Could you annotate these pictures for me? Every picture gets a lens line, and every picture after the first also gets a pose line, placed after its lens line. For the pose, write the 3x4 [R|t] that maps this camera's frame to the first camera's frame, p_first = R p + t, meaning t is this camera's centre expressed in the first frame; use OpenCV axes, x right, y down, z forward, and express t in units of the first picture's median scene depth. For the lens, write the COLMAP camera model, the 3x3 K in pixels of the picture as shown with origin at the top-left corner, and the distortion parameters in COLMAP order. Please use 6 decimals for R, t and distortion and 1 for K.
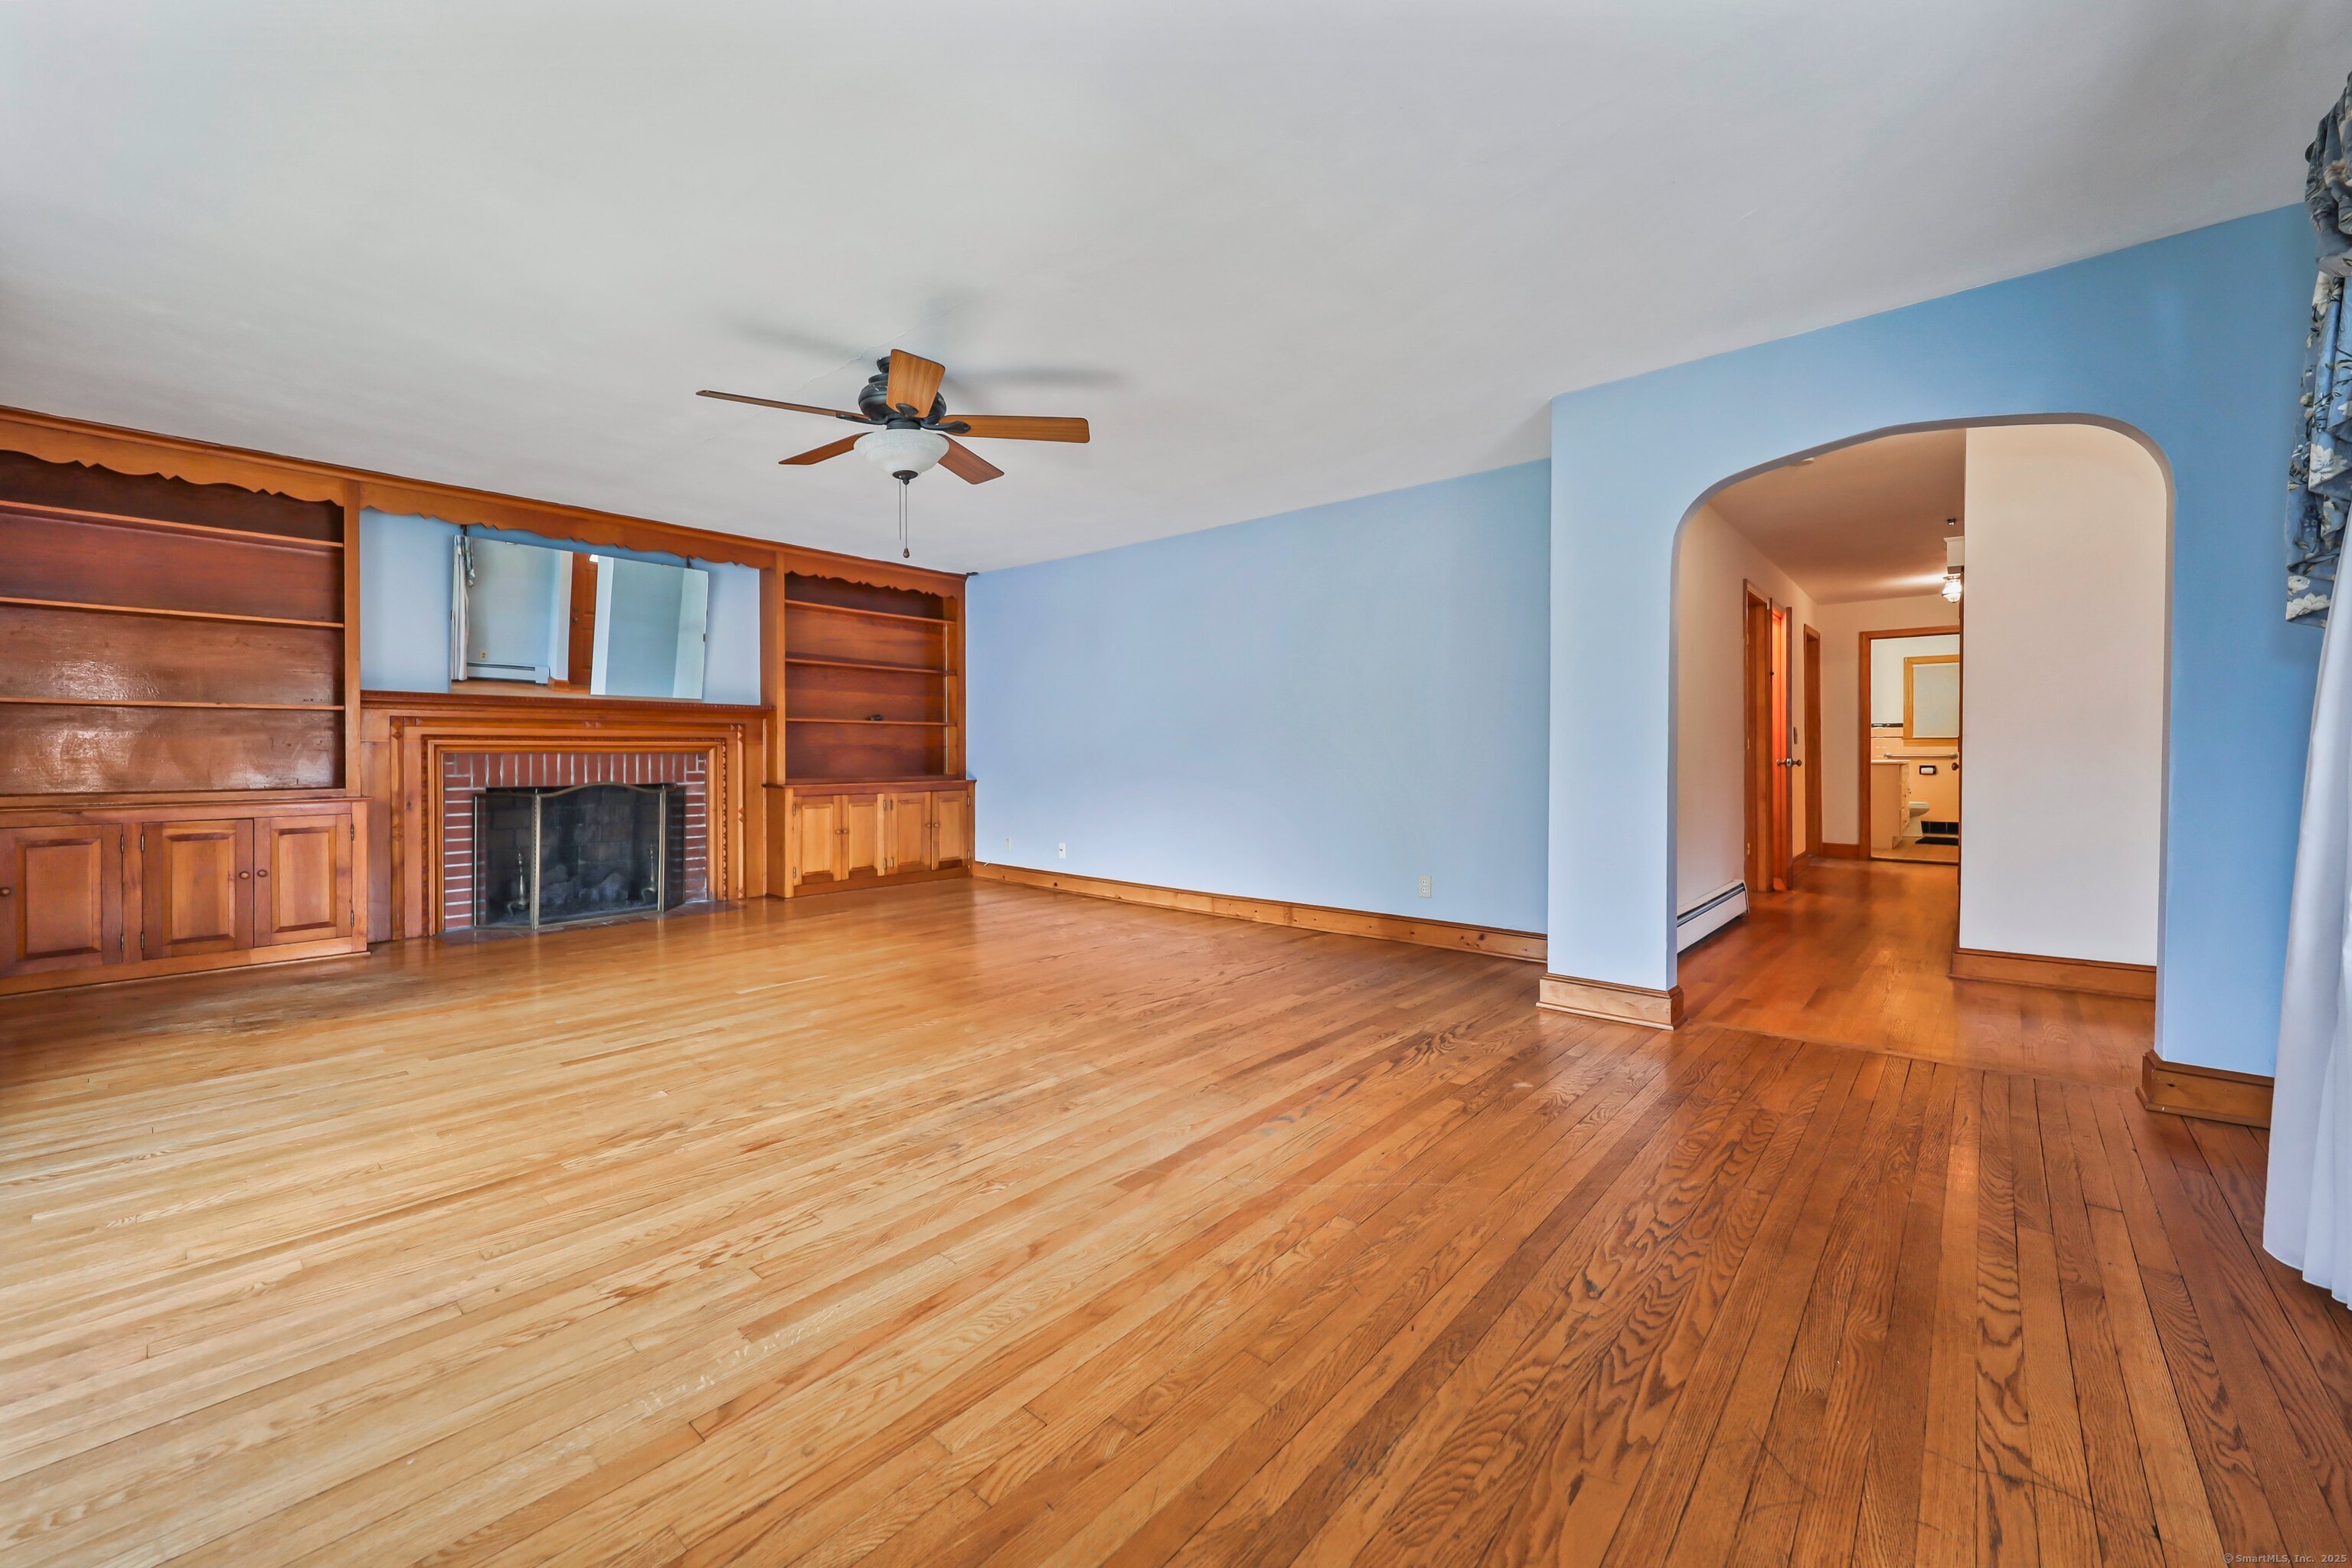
lens RADIAL K [[924.5, 0, 1172.0], [0, 924.5, 750.6], [0, 0, 1]] dist [0.001767, -0.000058]
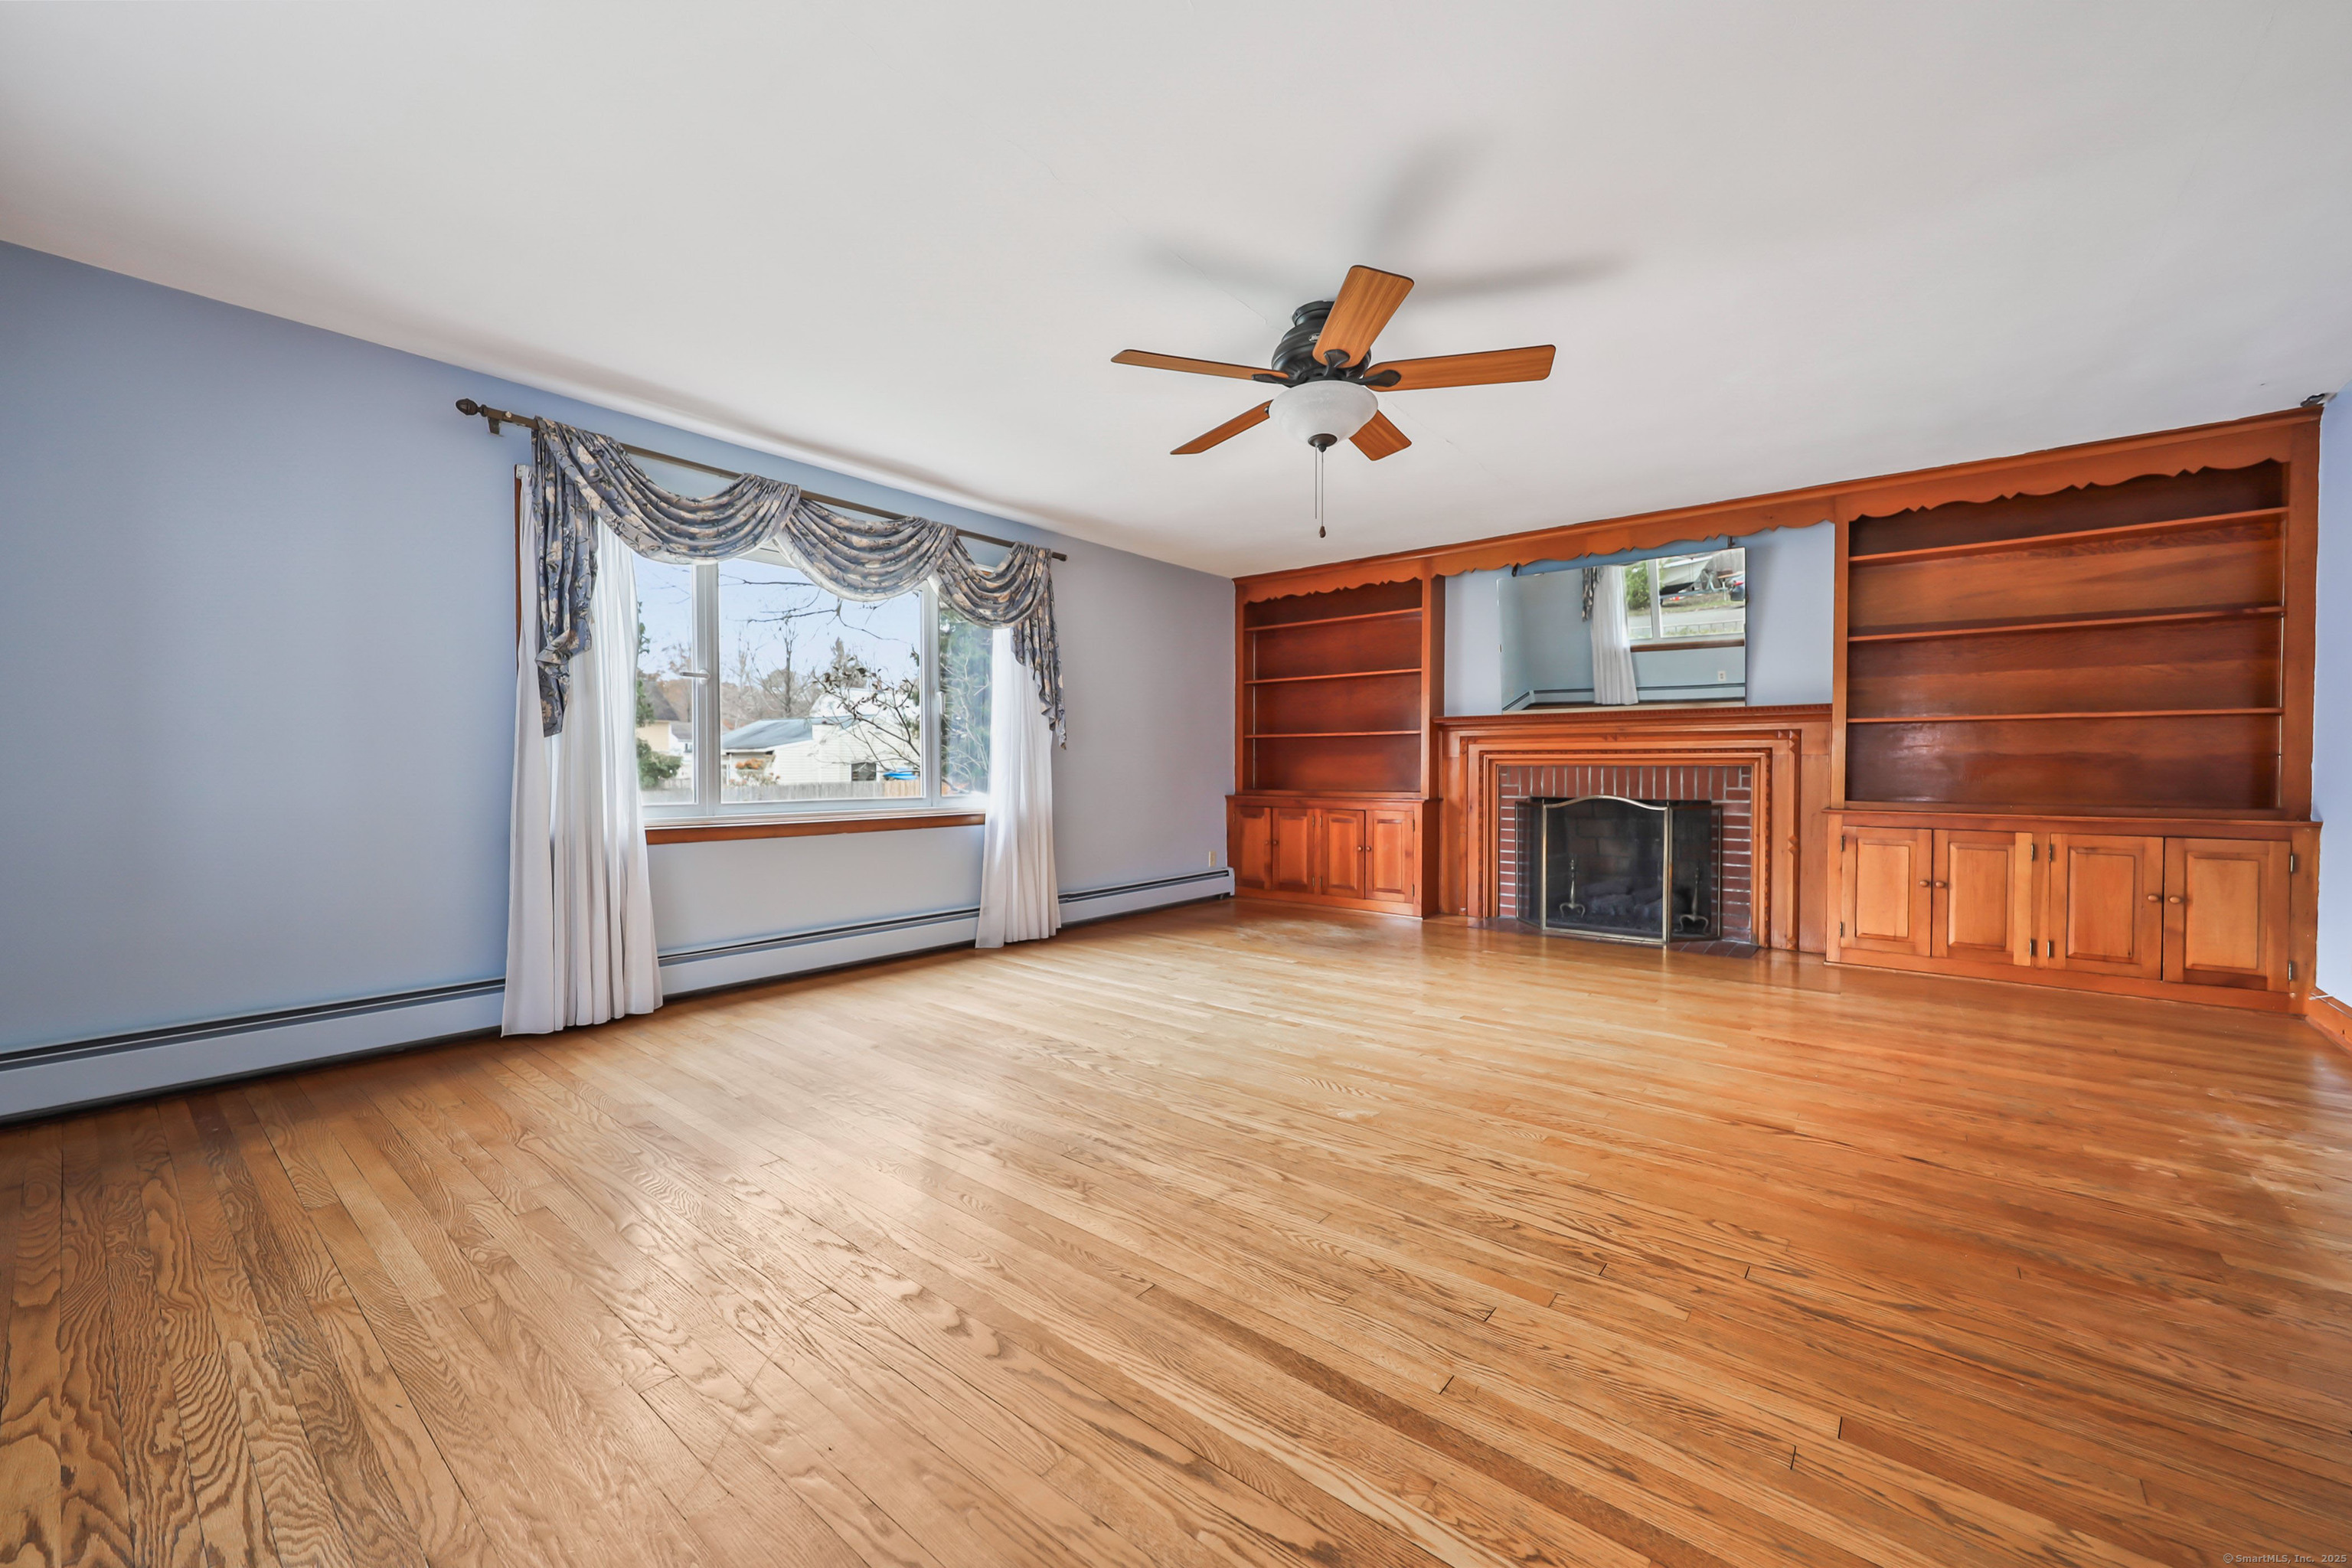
lens RADIAL K [[905.7, 0, 1160.2], [0, 905.7, 780.0], [0, 0, 1]] dist [0.000598, -0.000242]
pose [[0.024831, 0.014688, -0.999584, 0.528647], [0.001065, 0.999891, 0.014719, 0.004218], [0.999691, -0.001430, 0.024812, 0.792848]]
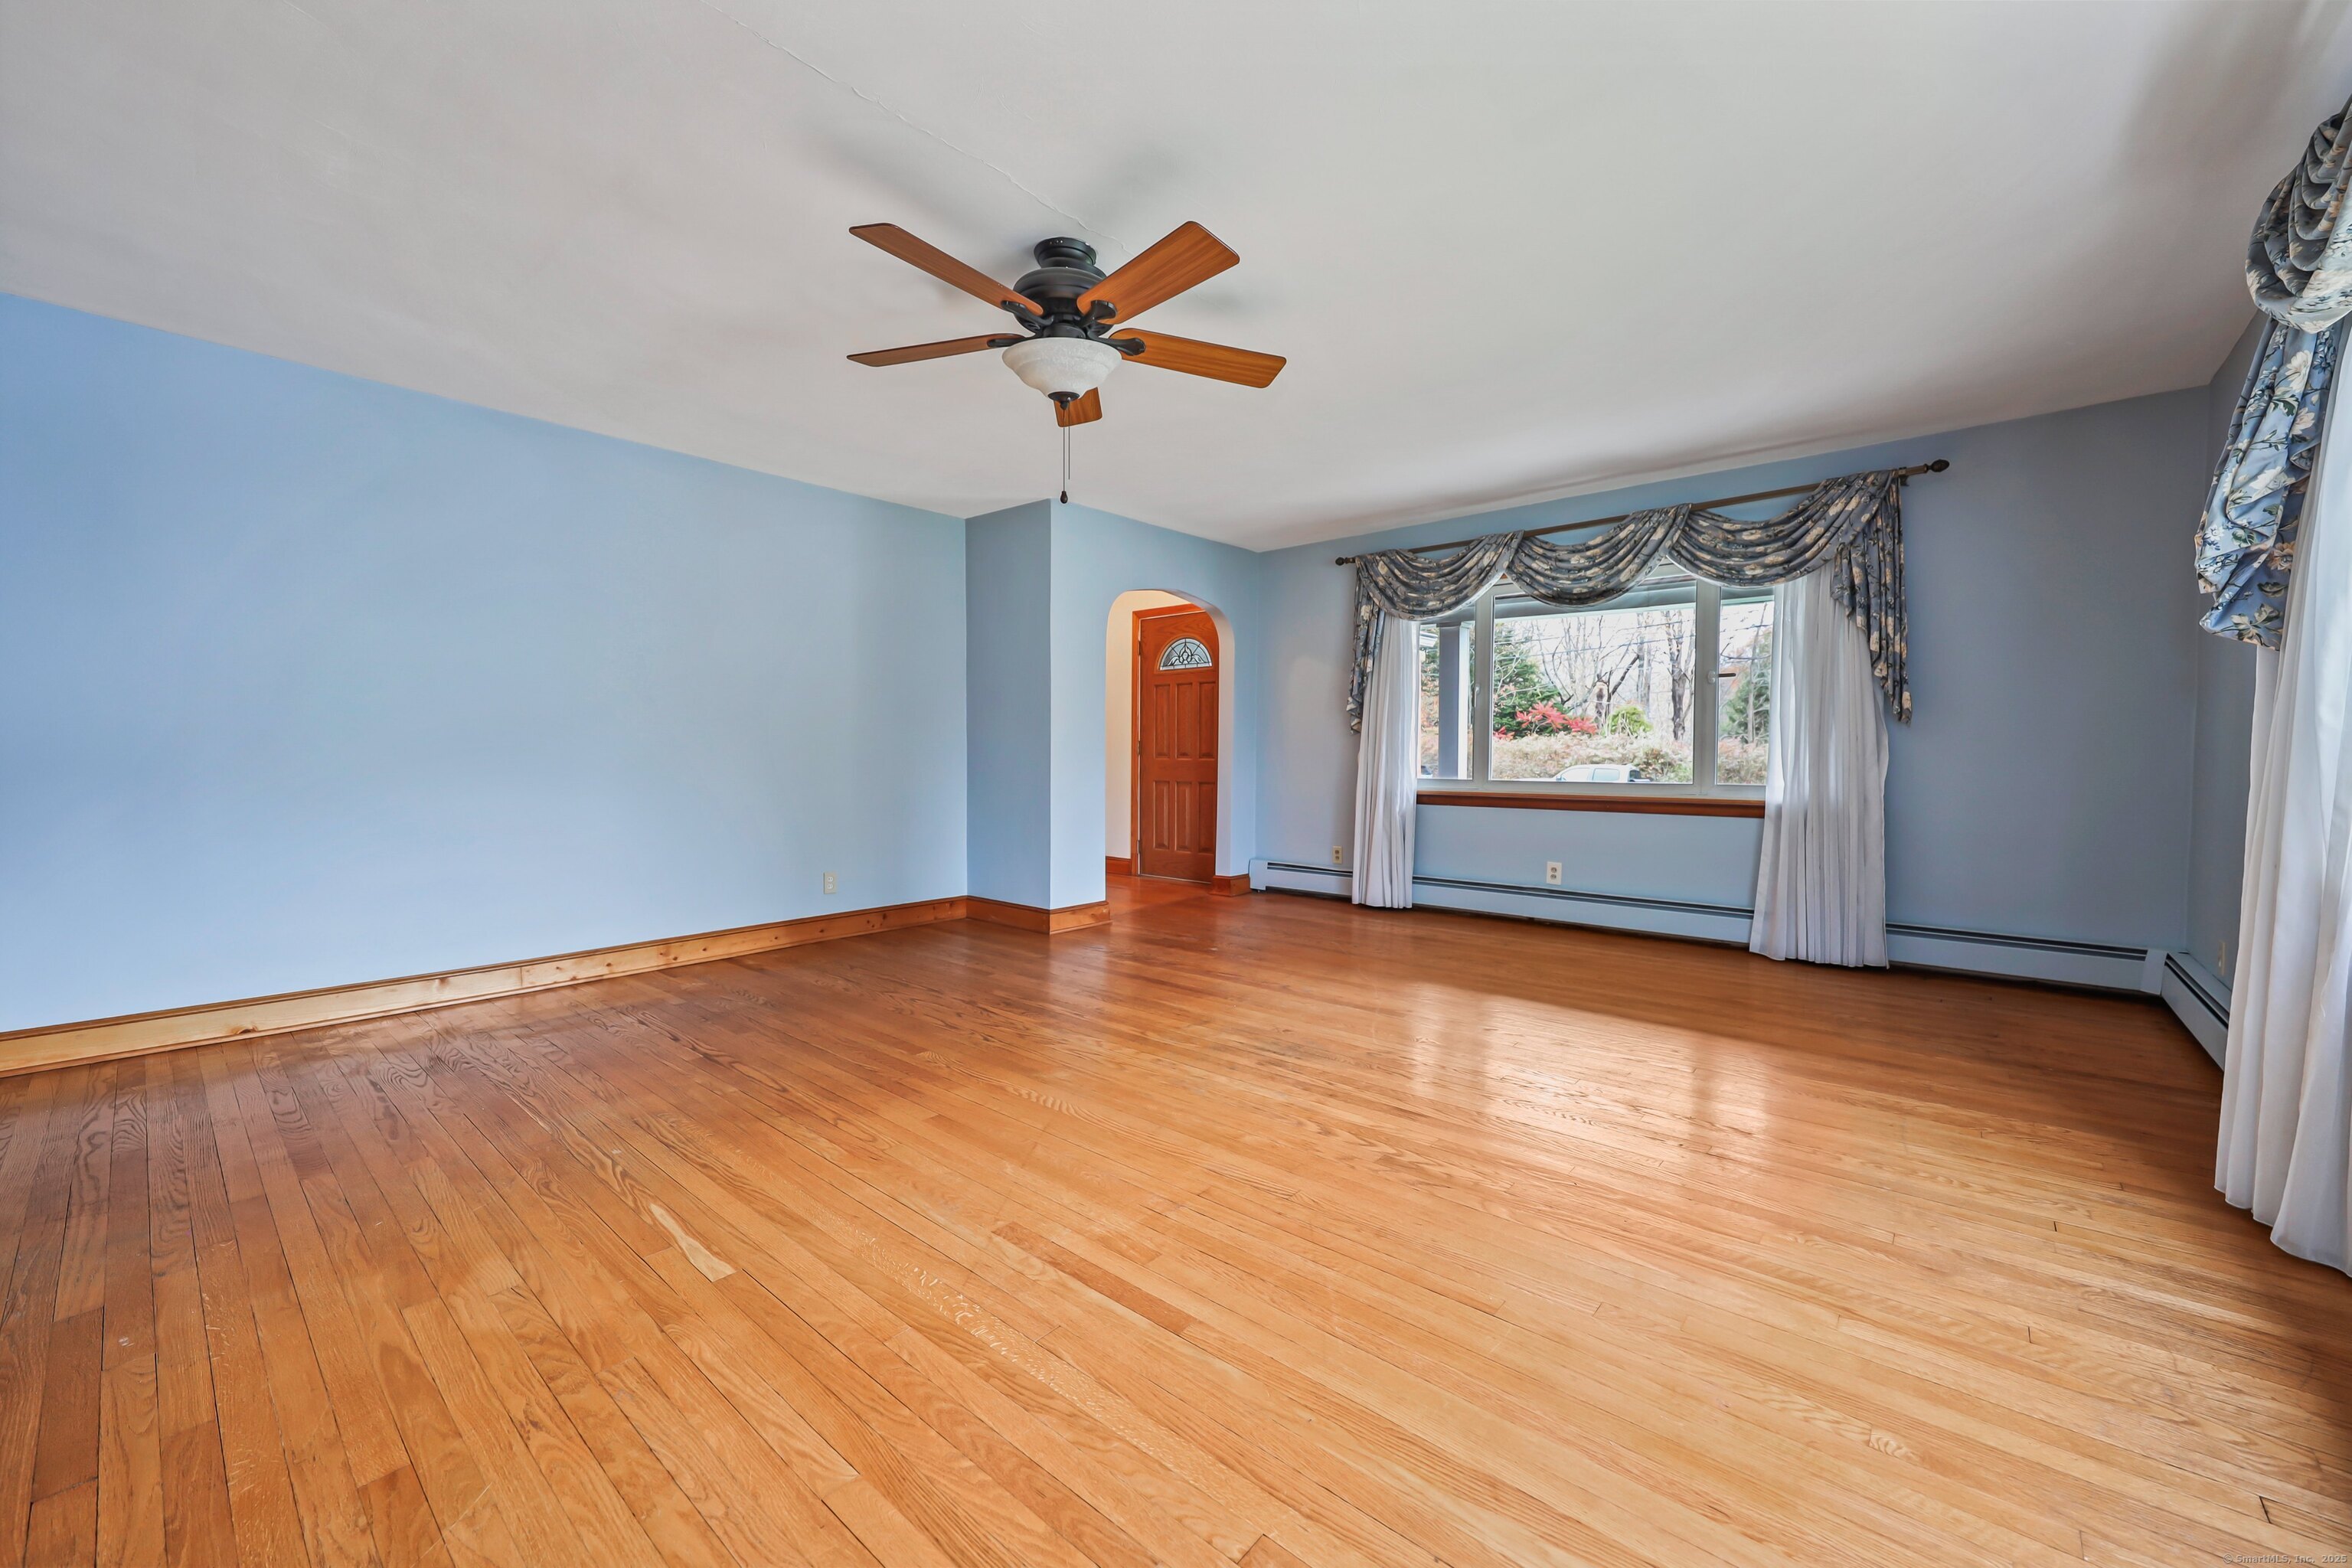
lens RADIAL K [[905.7, 0, 1160.2], [0, 905.7, 780.0], [0, 0, 1]] dist [0.000598, -0.000242]
pose [[0.000152, -0.026672, 0.999644, -1.016972], [-0.005132, 0.999631, 0.026673, 0.004952], [-0.999987, -0.005134, 0.000016, 0.877974]]
